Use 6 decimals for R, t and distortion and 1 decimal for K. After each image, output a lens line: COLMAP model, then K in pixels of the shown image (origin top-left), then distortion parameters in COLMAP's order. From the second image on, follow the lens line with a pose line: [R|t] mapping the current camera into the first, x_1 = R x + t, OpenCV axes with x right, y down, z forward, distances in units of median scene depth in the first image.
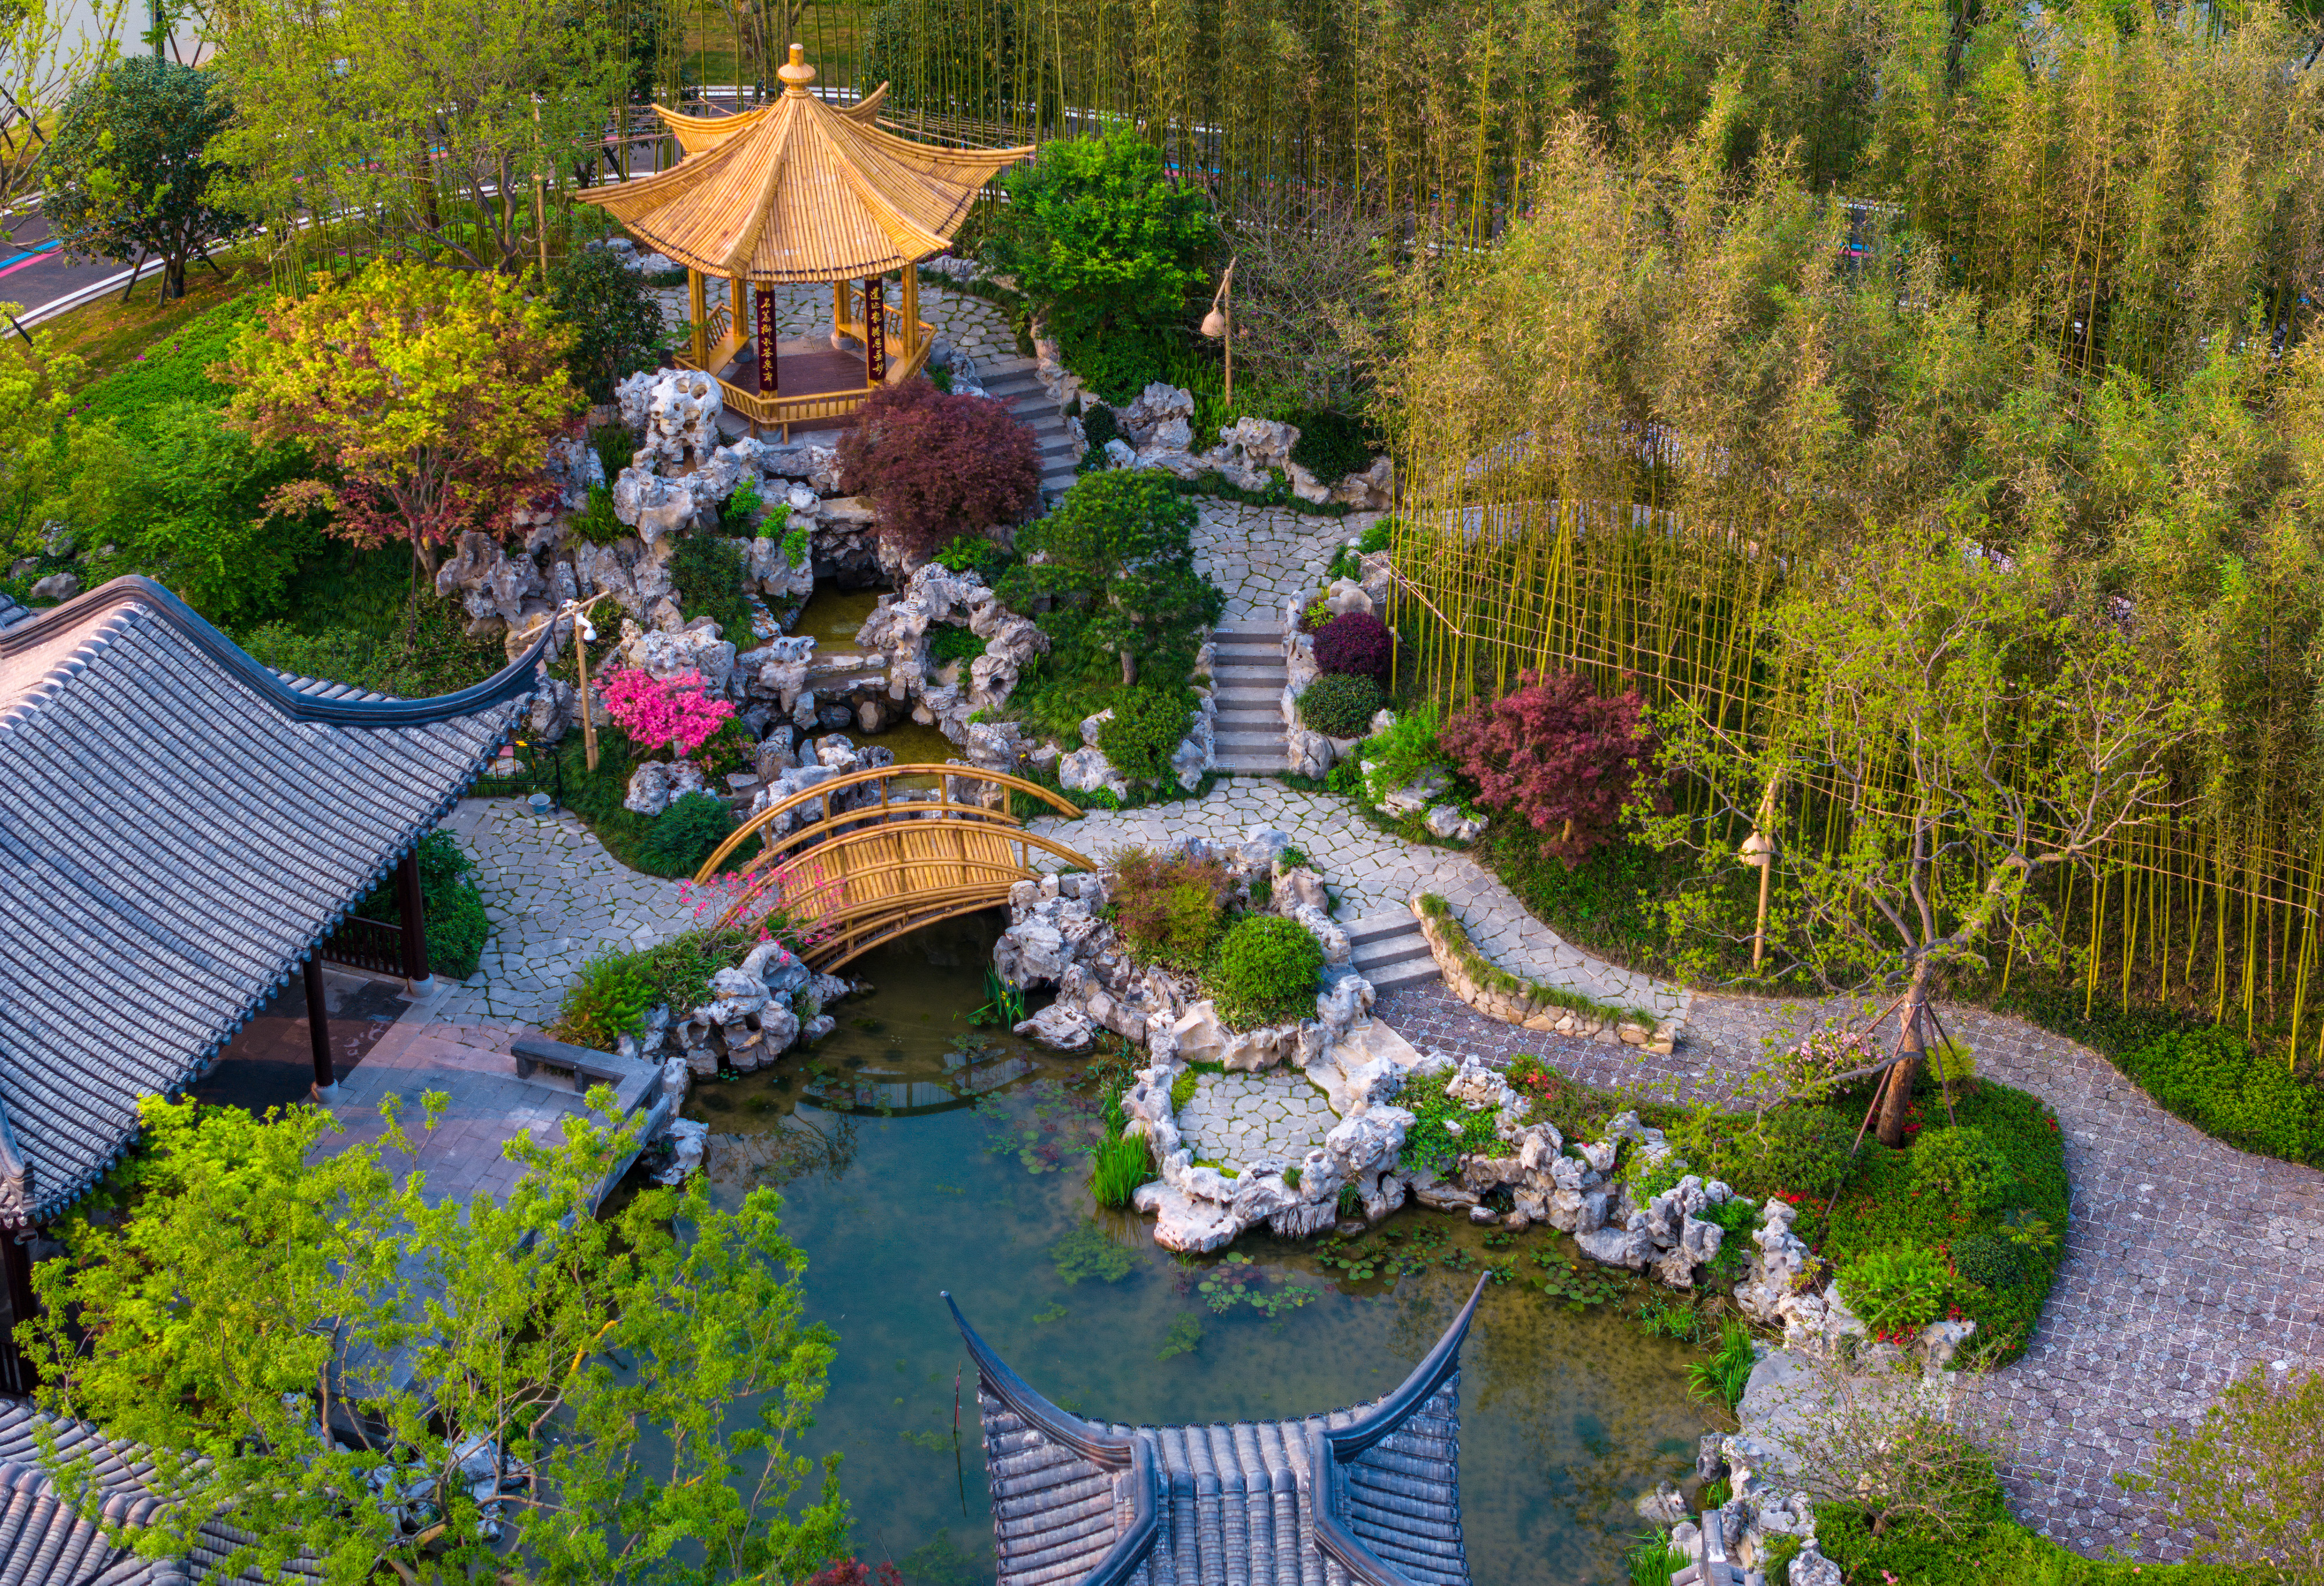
lens RADIAL K [[4628.0, 0, 1162.0], [0, 4628.0, 793.0], [0, 0, 1]] dist [-0.191590, 0.304299]
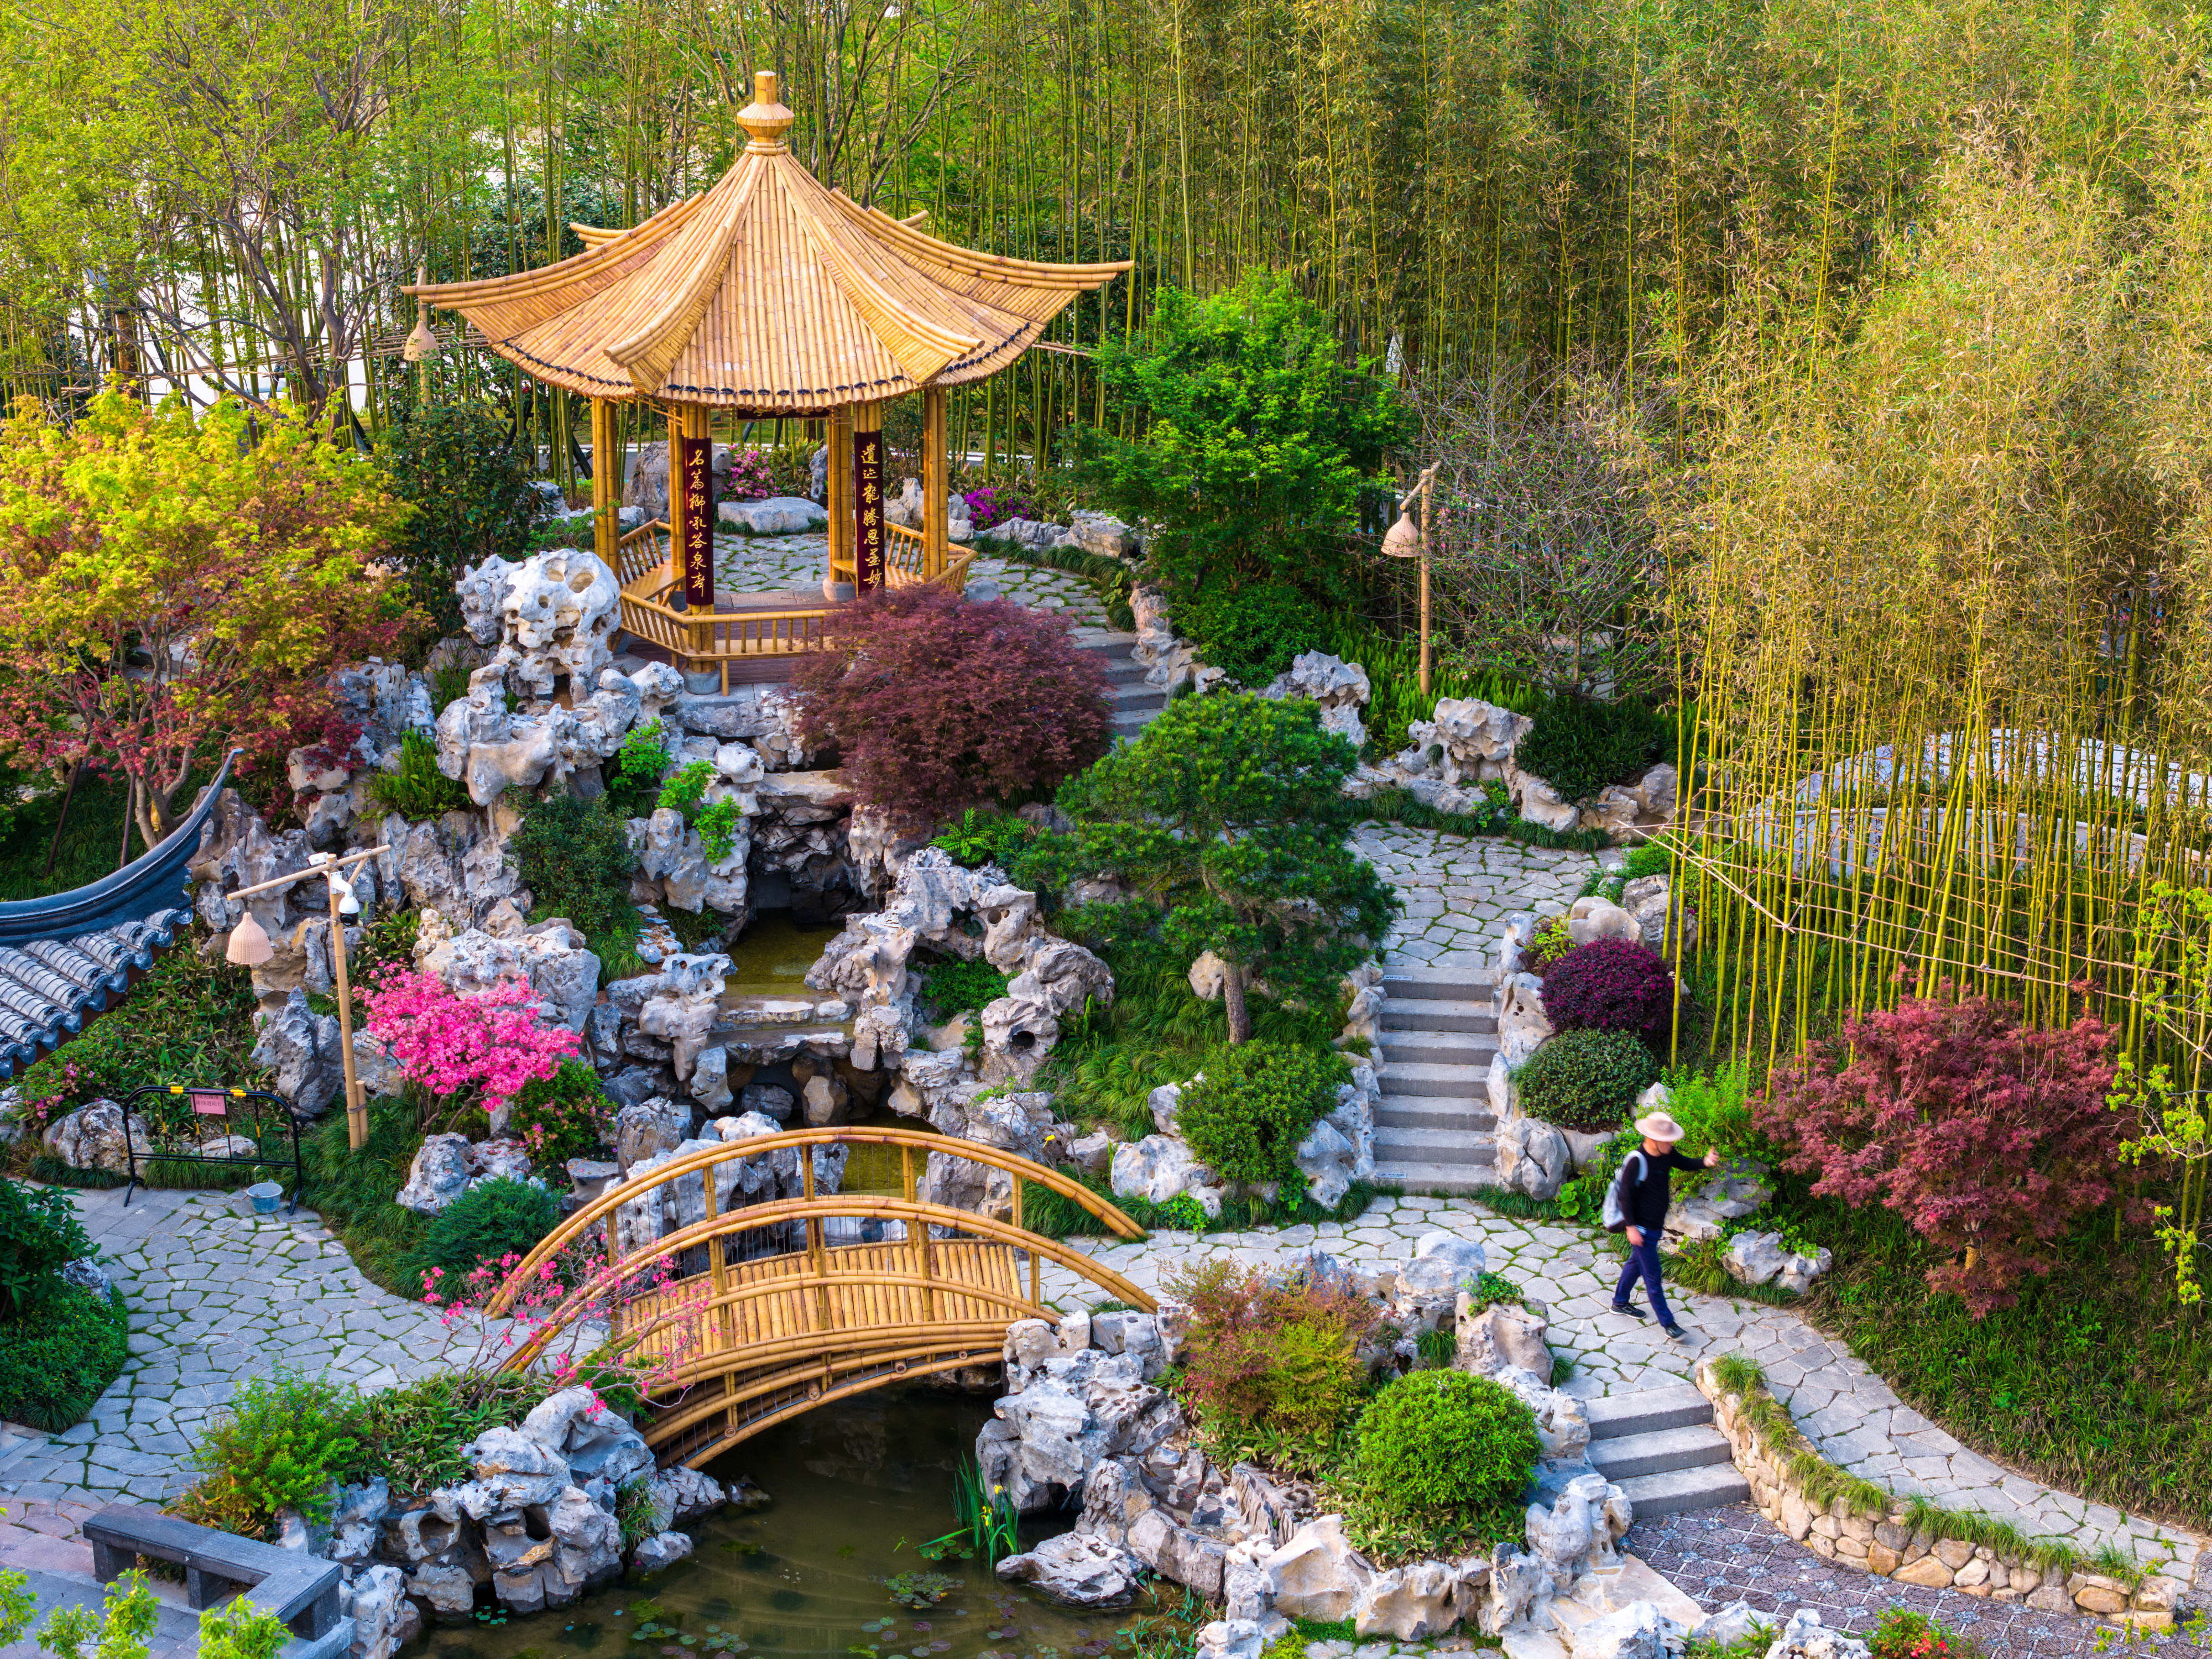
lens RADIAL K [[4501.6, 0, 1106.0], [0, 4501.6, 829.5], [0, 0, 1]] dist [-0.251353, 1.376511]
pose [[0.996654, 0.029647, -0.076167, 0.020103], [-0.044870, 0.977378, -0.206687, 0.072398], [0.068316, 0.209413, 0.975438, 0.420896]]
